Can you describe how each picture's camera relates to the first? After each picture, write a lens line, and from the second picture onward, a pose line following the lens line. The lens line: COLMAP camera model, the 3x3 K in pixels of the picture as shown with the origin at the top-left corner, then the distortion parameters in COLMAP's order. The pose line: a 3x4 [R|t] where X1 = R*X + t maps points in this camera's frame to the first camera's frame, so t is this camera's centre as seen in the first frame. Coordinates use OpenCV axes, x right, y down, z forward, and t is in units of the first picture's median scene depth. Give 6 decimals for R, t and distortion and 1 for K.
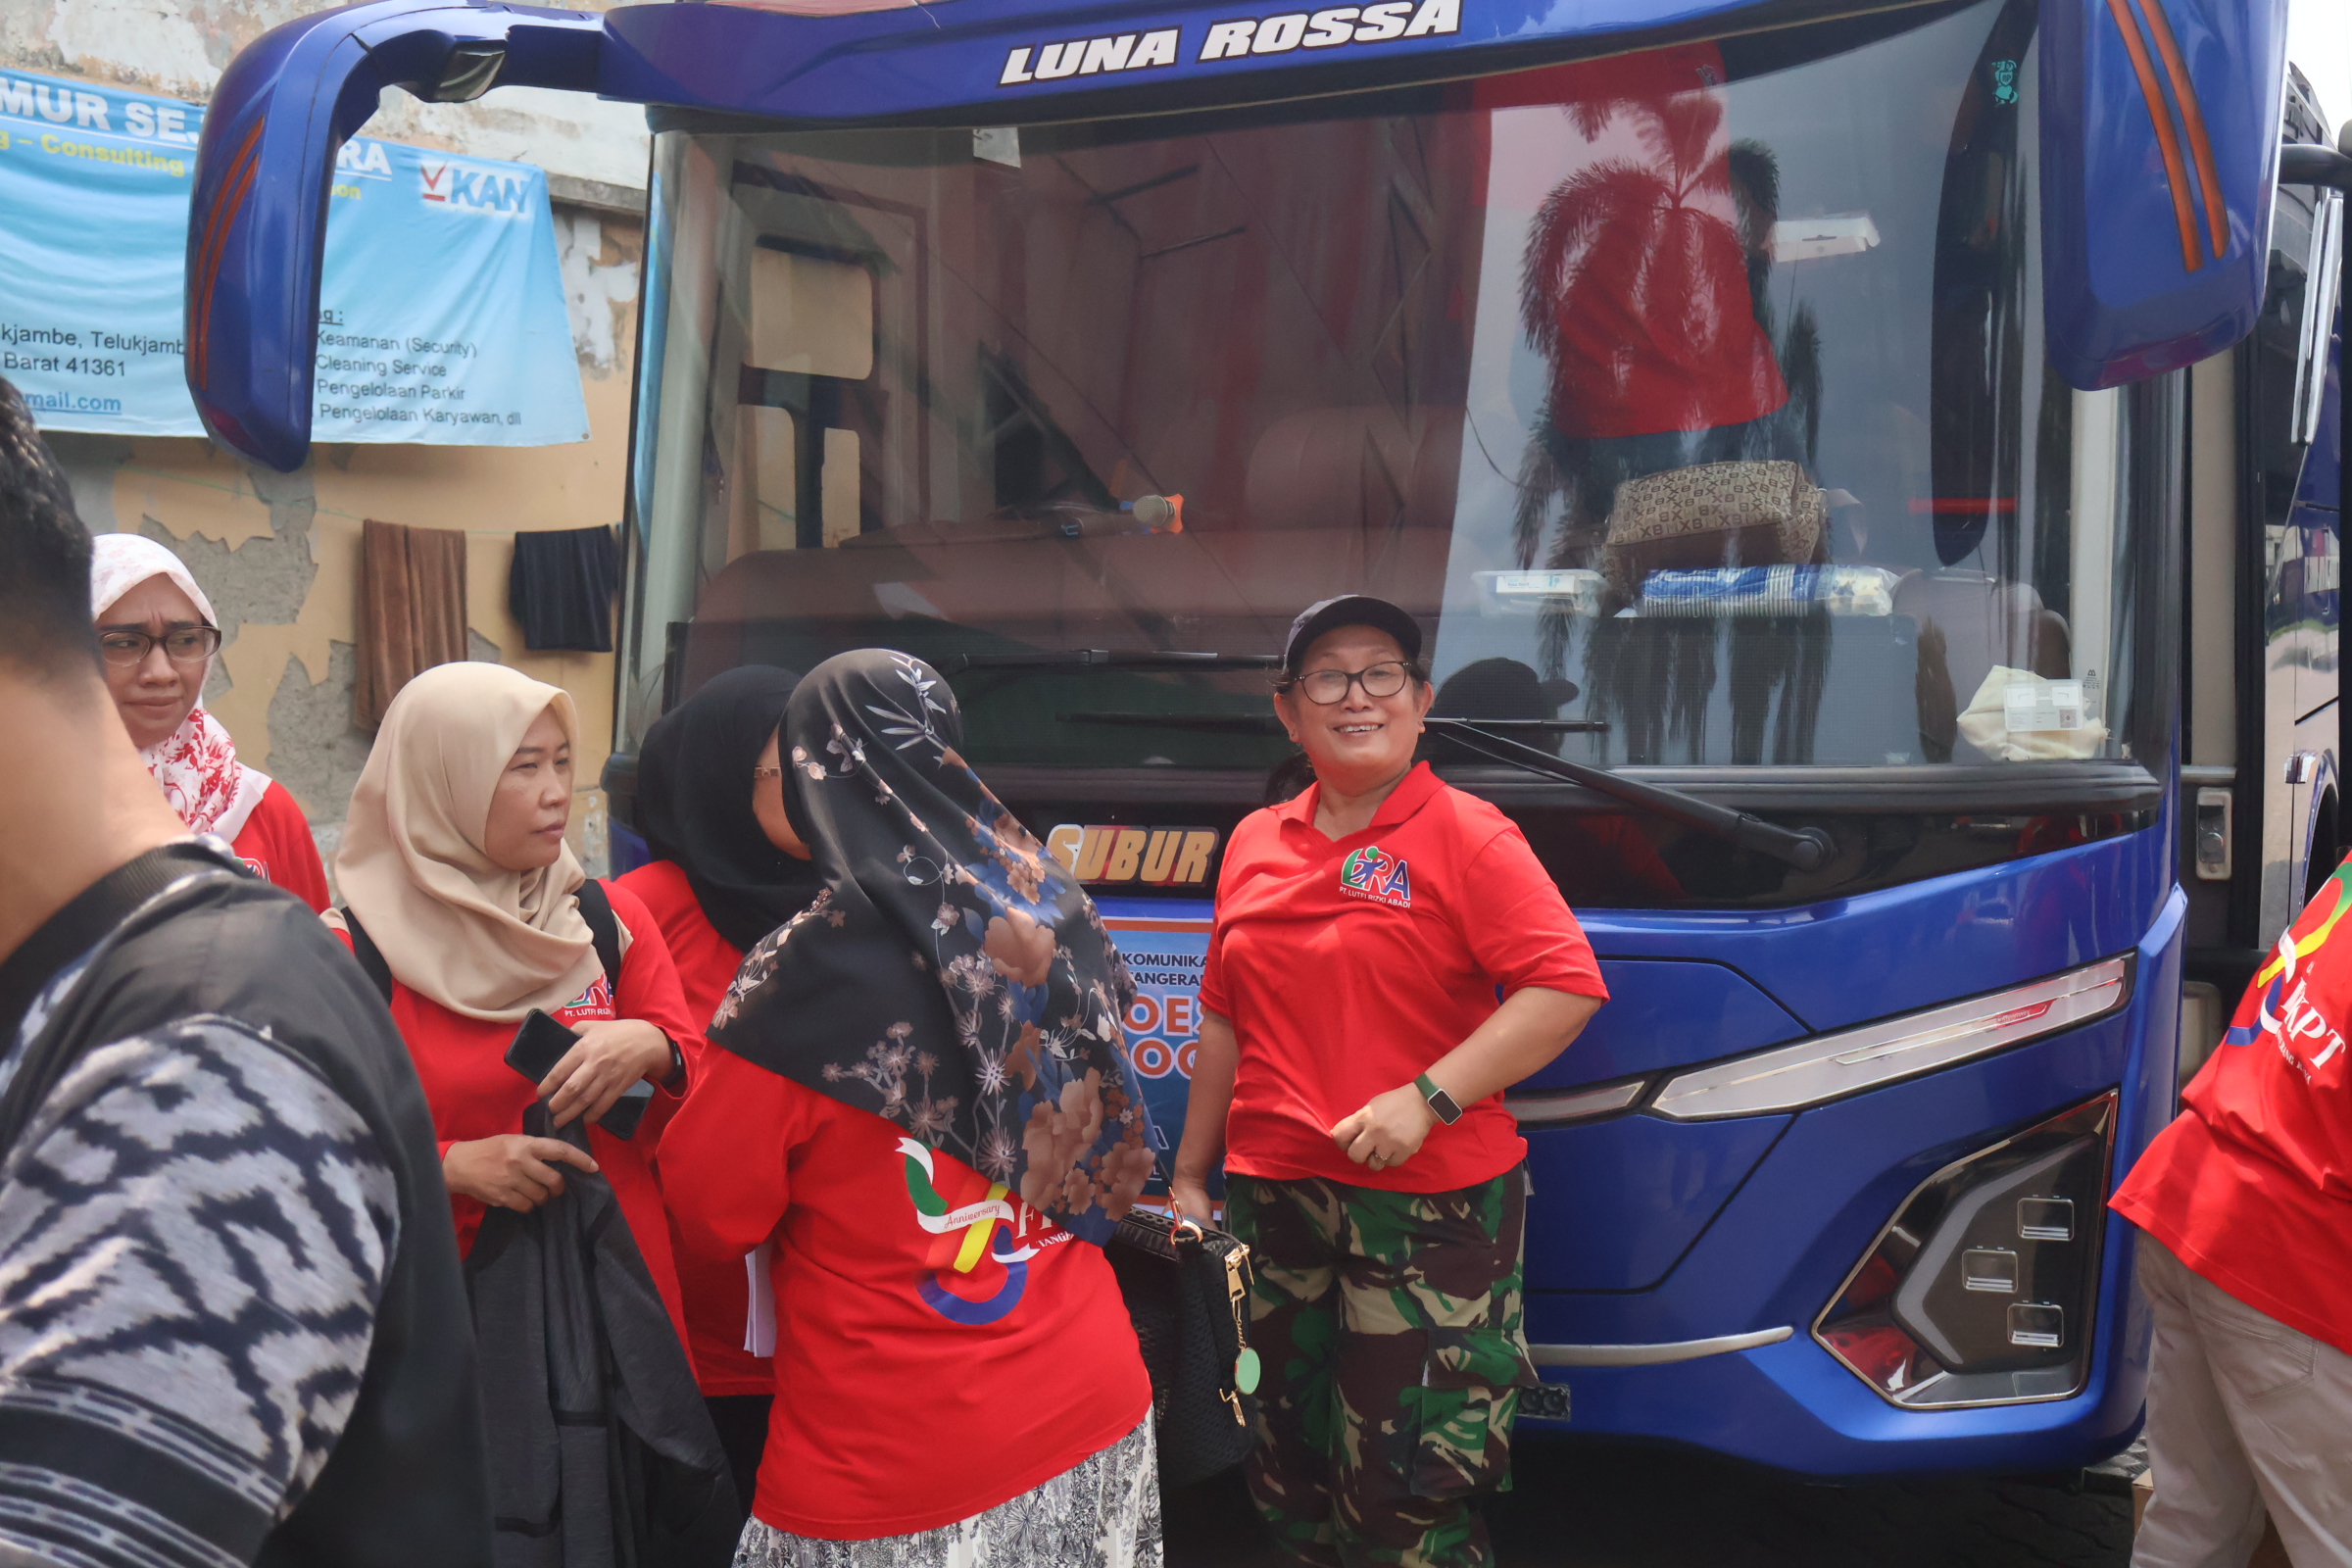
lens RADIAL K [[2771.2, 0, 1176.0], [0, 2771.2, 784.0], [0, 0, 1]] dist [0.050349, 0.024748]
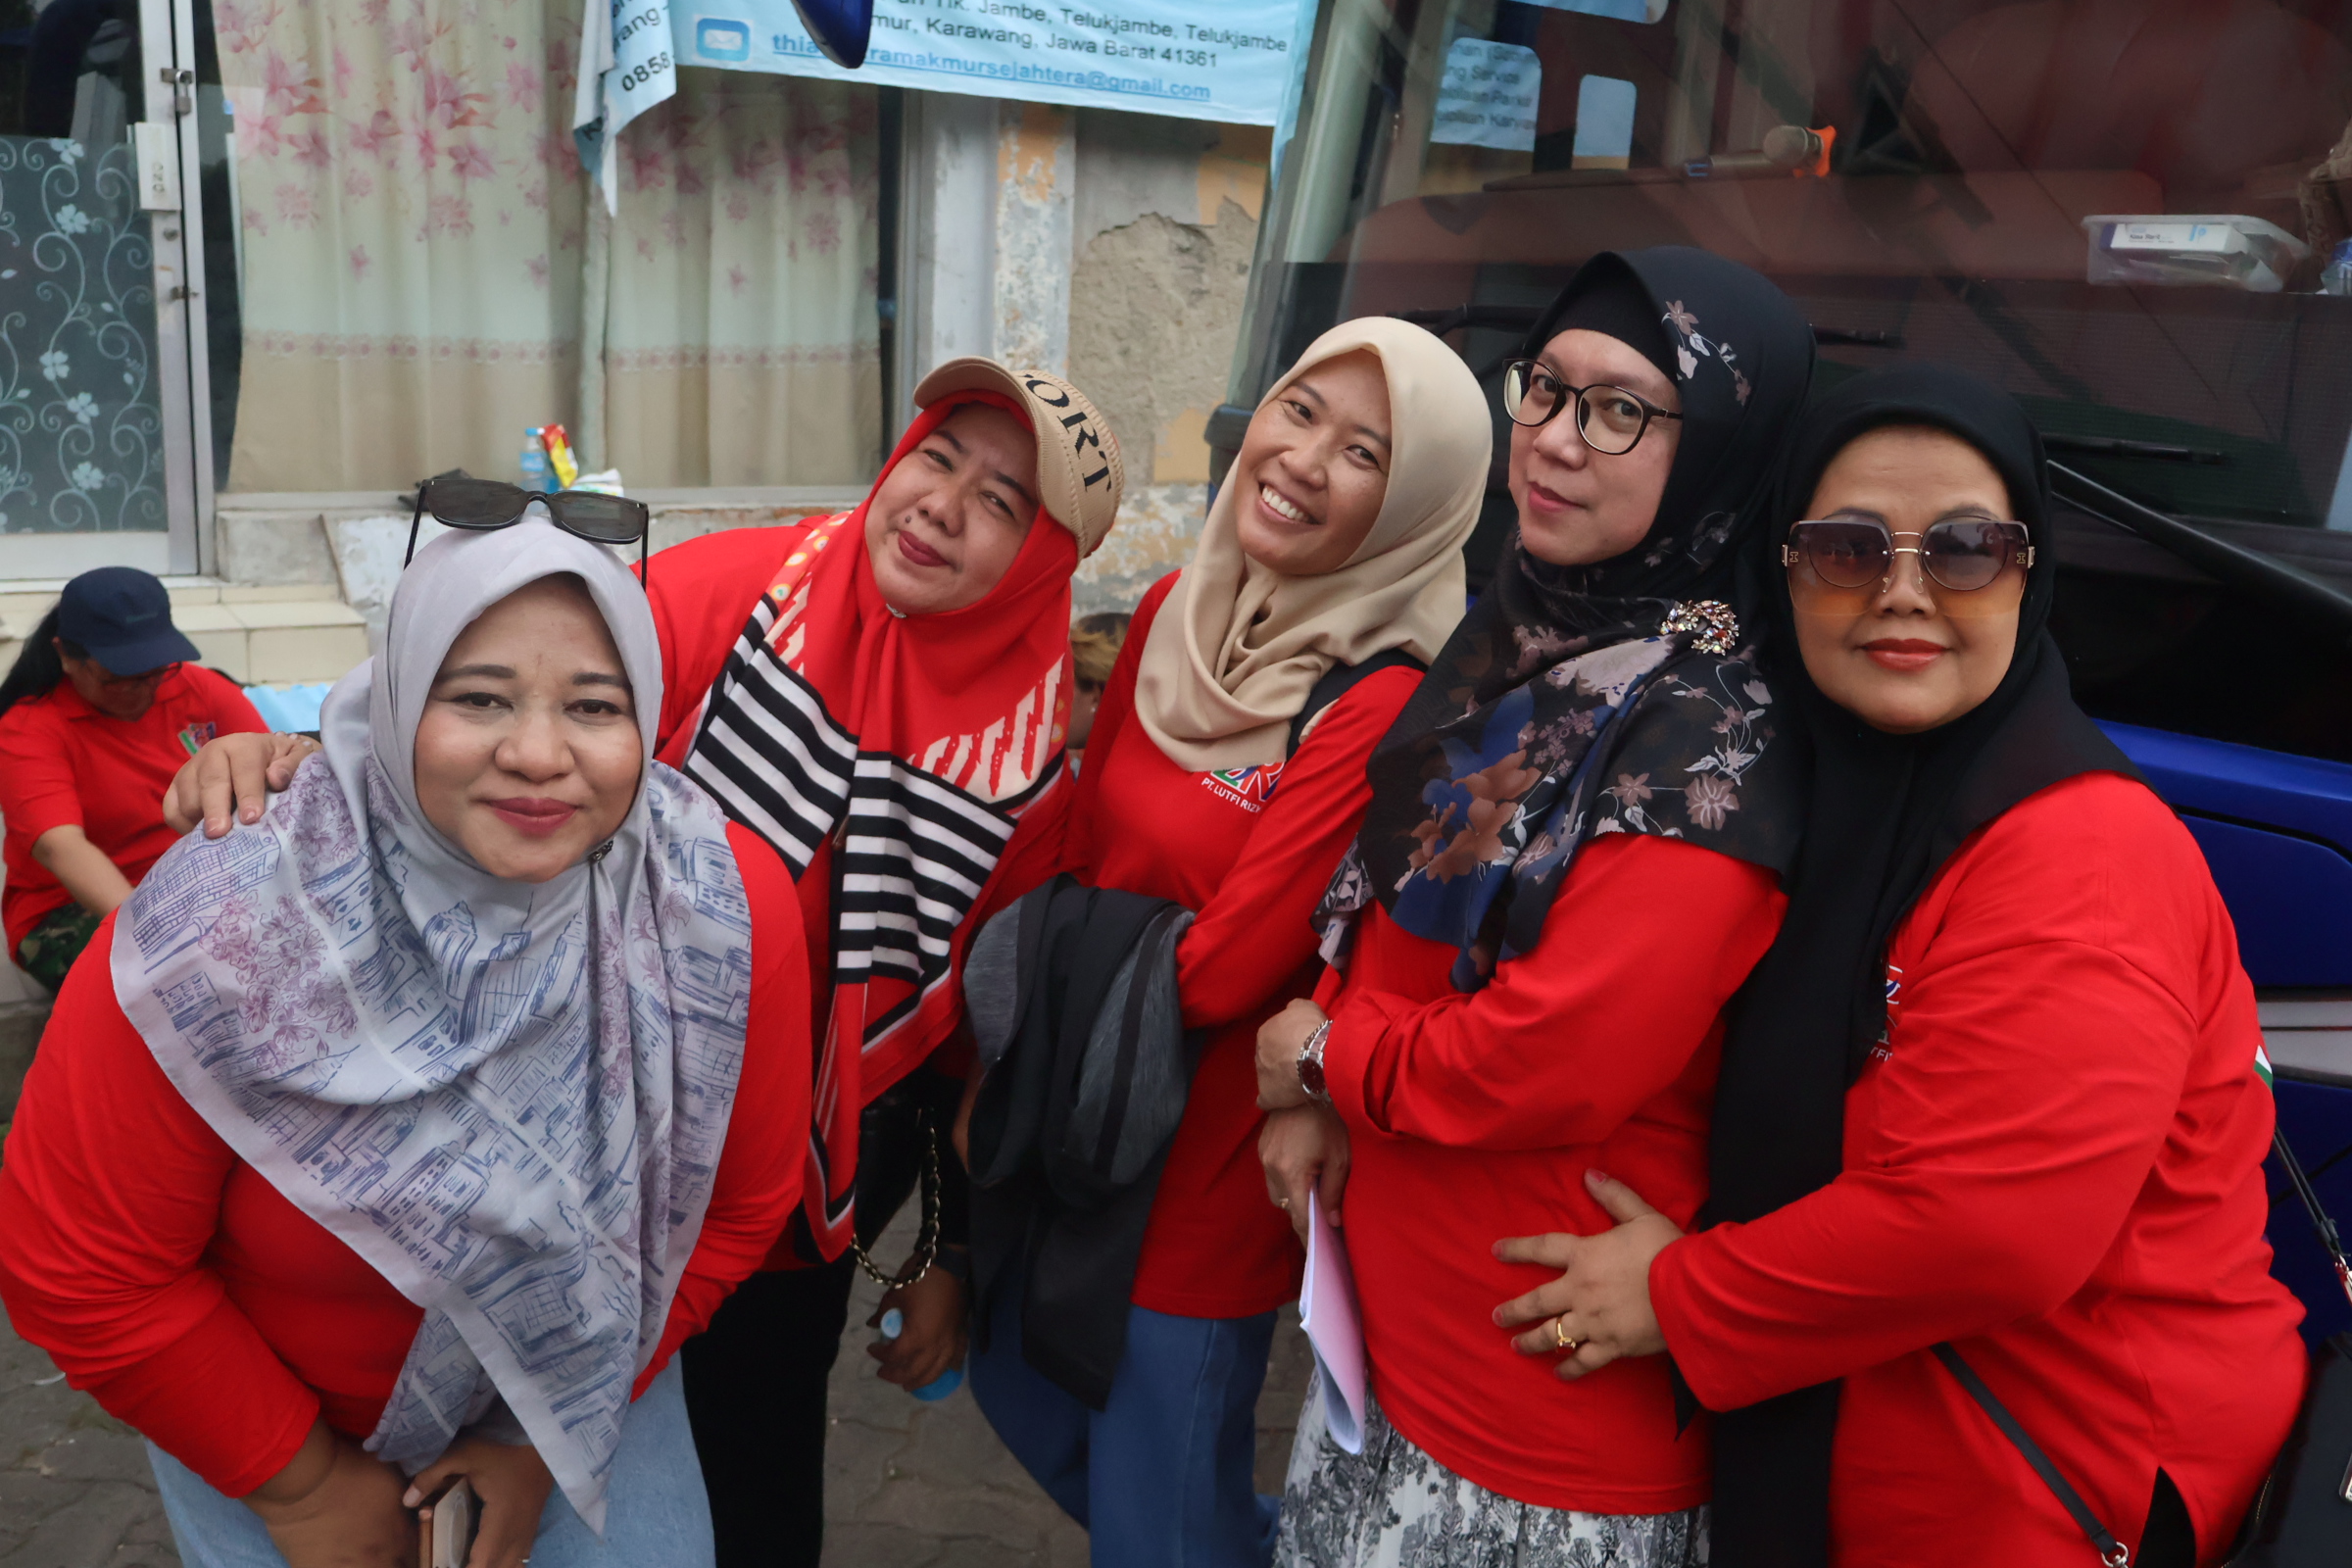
lens RADIAL K [[2113.4, 0, 1132.2], [0, 2113.4, 783.5], [0, 0, 1]] dist [0.000771, 0.005115]
pose [[0.852385, 0.179988, -0.490963, 0.131855], [-0.107399, 0.979138, 0.172492, -0.009411], [0.511767, -0.094301, 0.853933, 0.393776]]
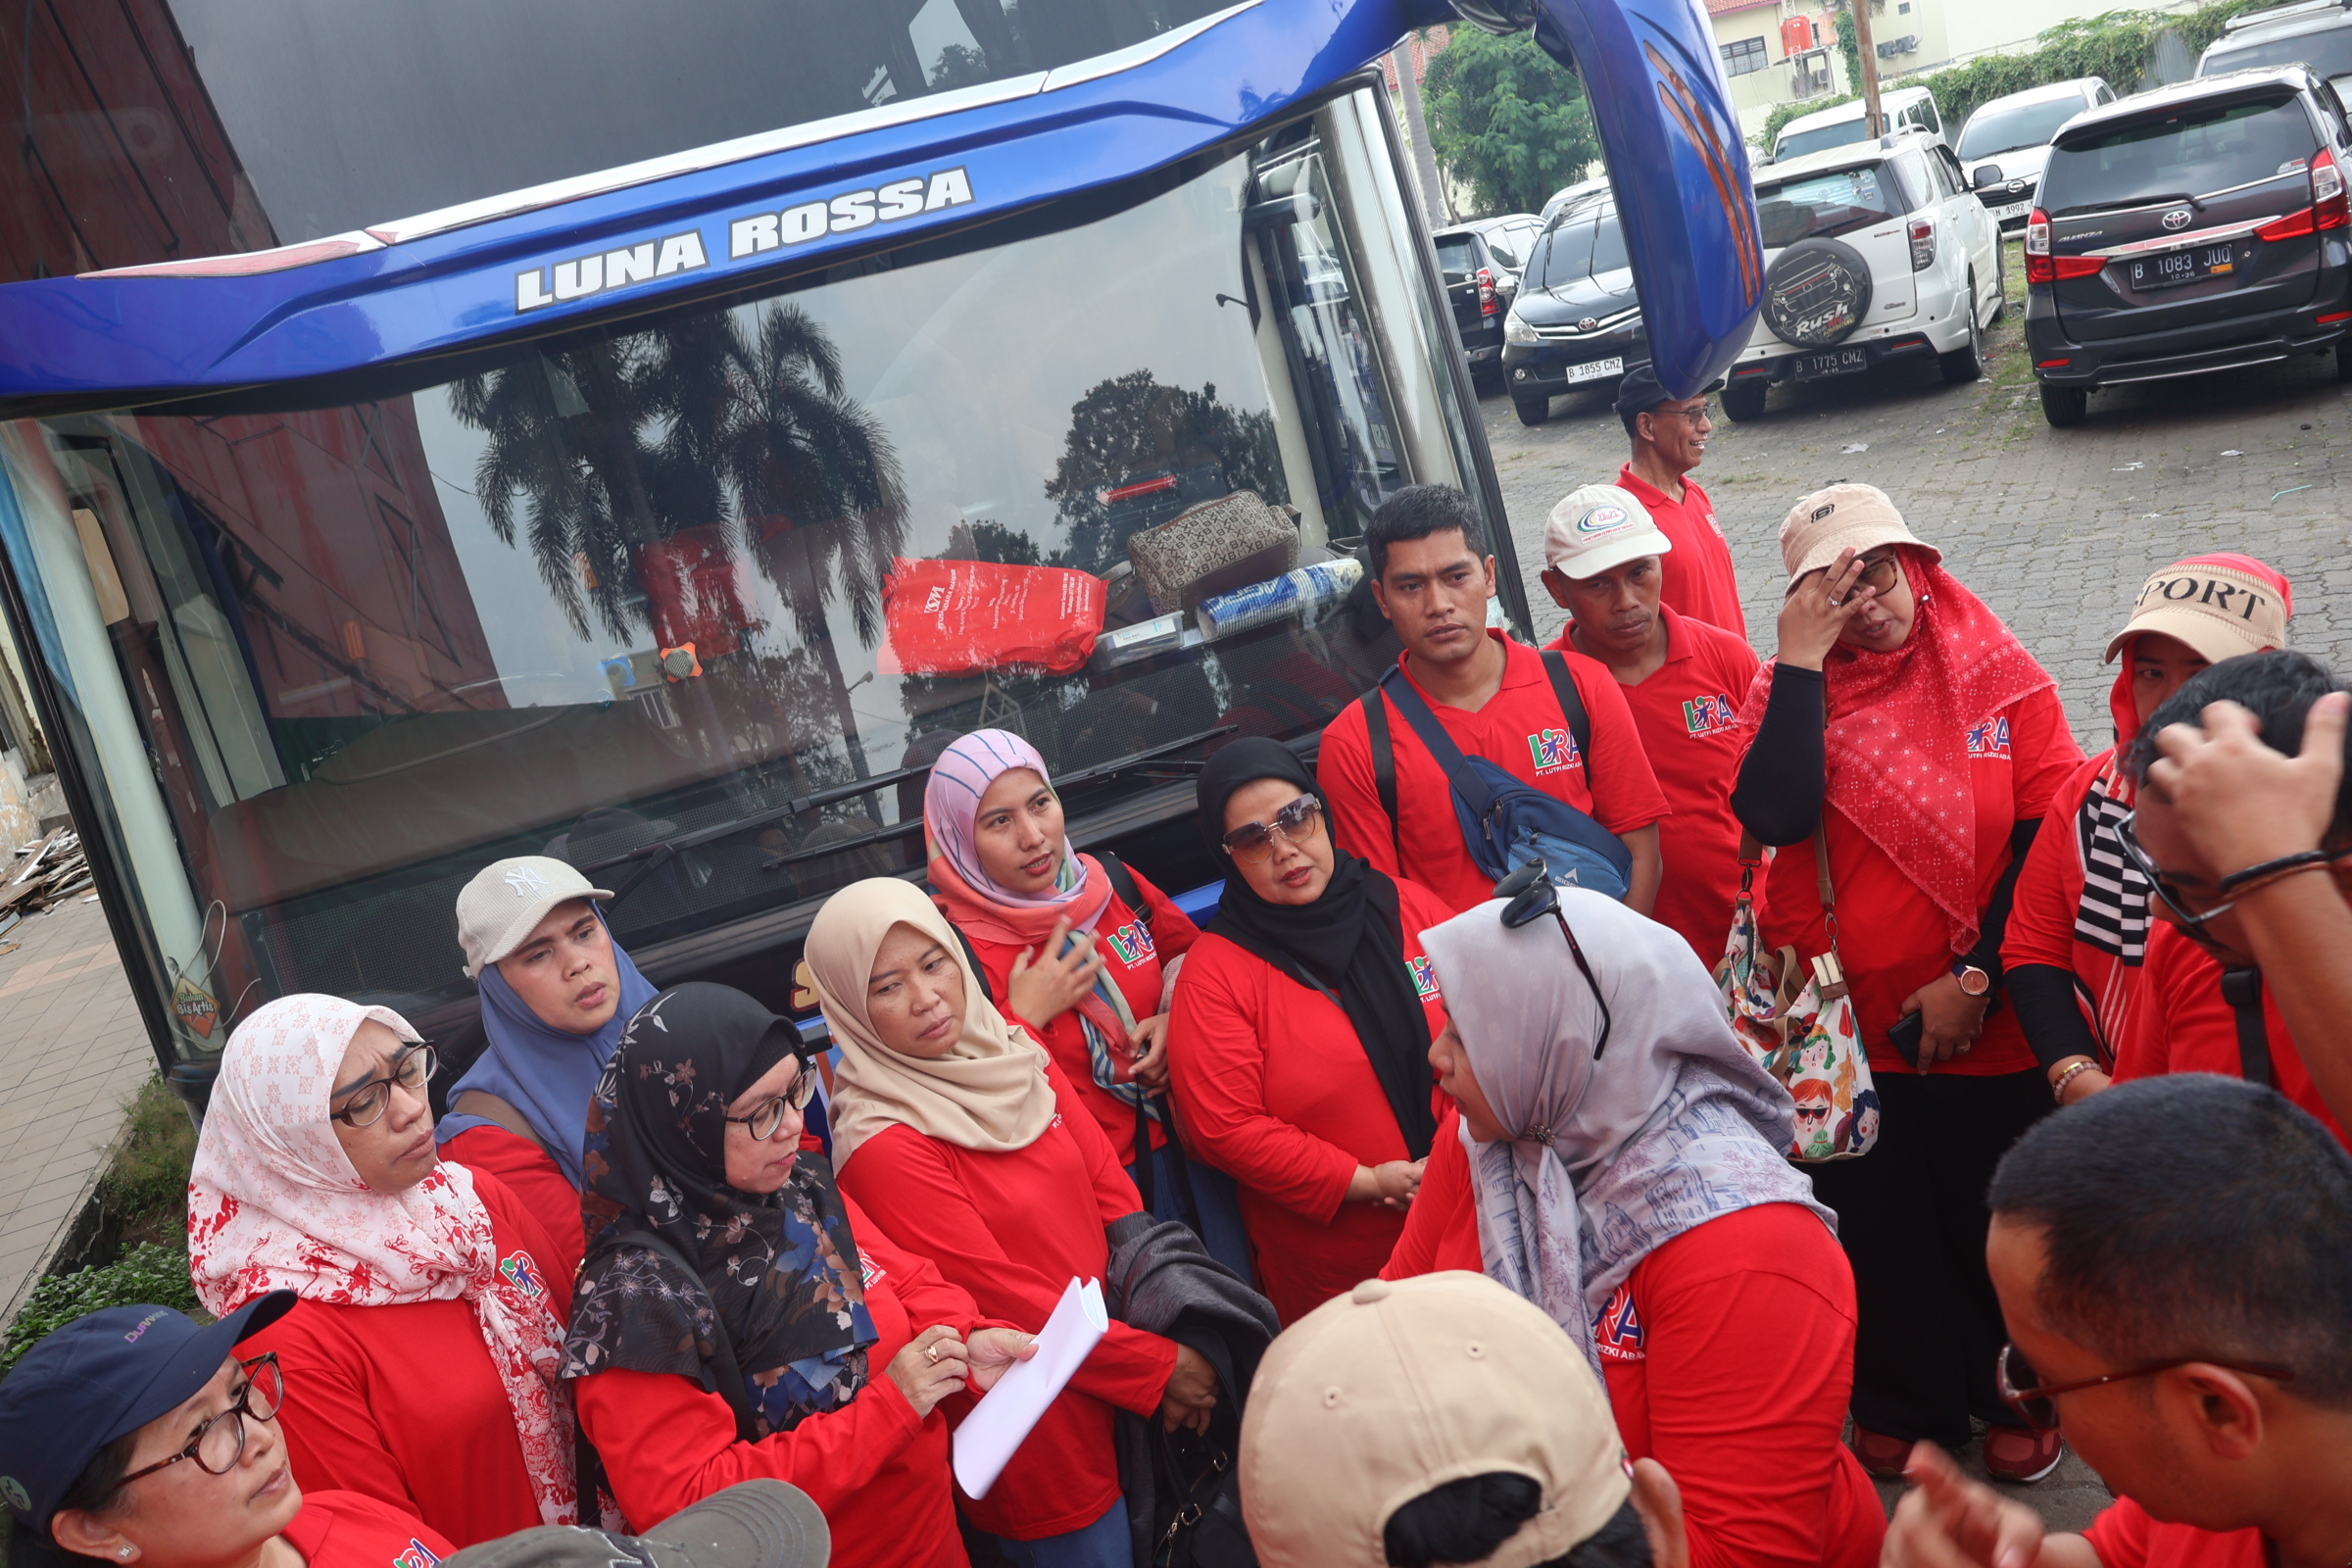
lens RADIAL K [[1935.9, 0, 1176.0], [0, 1935.9, 784.0], [0, 0, 1]] dist [-0.011823, 0.000471]
pose [[0.723514, -0.323925, 0.609590, -0.338802], [0.272555, 0.945369, 0.178860, -0.132856], [-0.634224, 0.036740, 0.772276, 0.272224]]
